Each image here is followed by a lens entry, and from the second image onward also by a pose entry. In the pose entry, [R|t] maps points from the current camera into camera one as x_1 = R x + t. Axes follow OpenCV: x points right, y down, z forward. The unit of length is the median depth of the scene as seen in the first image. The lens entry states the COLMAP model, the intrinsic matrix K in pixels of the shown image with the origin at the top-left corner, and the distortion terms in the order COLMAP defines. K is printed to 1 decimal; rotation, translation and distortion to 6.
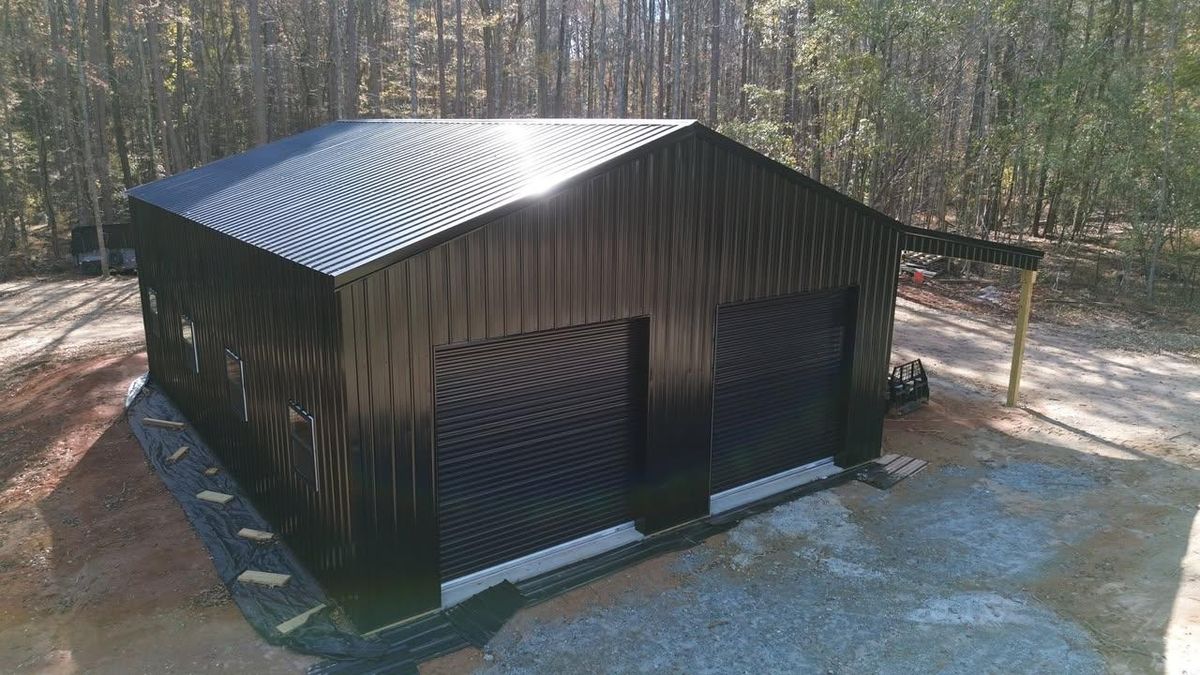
lens RADIAL K [[843.3, 0, 600.0], [0, 843.3, 337.5], [0, 0, 1]] dist [0.066862, -0.073546]
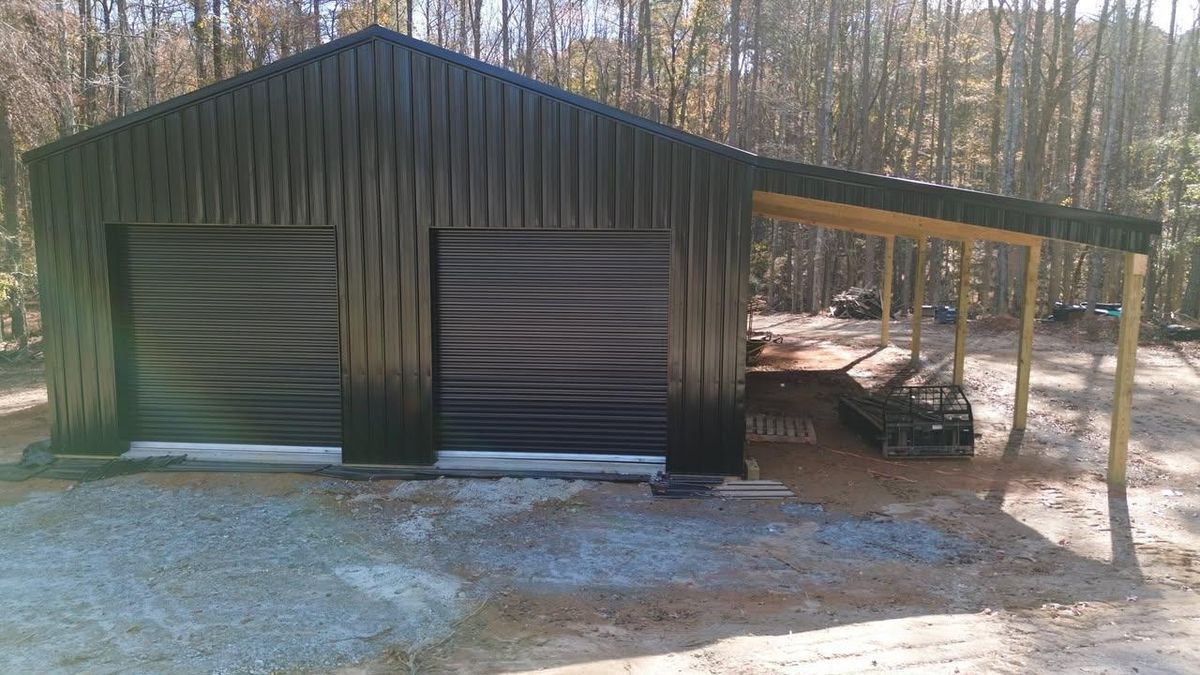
lens RADIAL K [[843.3, 0, 600.0], [0, 843.3, 337.5], [0, 0, 1]] dist [0.066862, -0.073546]
pose [[0.753406, 0.085265, -0.652004, 0.888176], [-0.155090, 0.986625, -0.050185, 0.096886], [0.639004, 0.138929, 0.756553, 0.436980]]
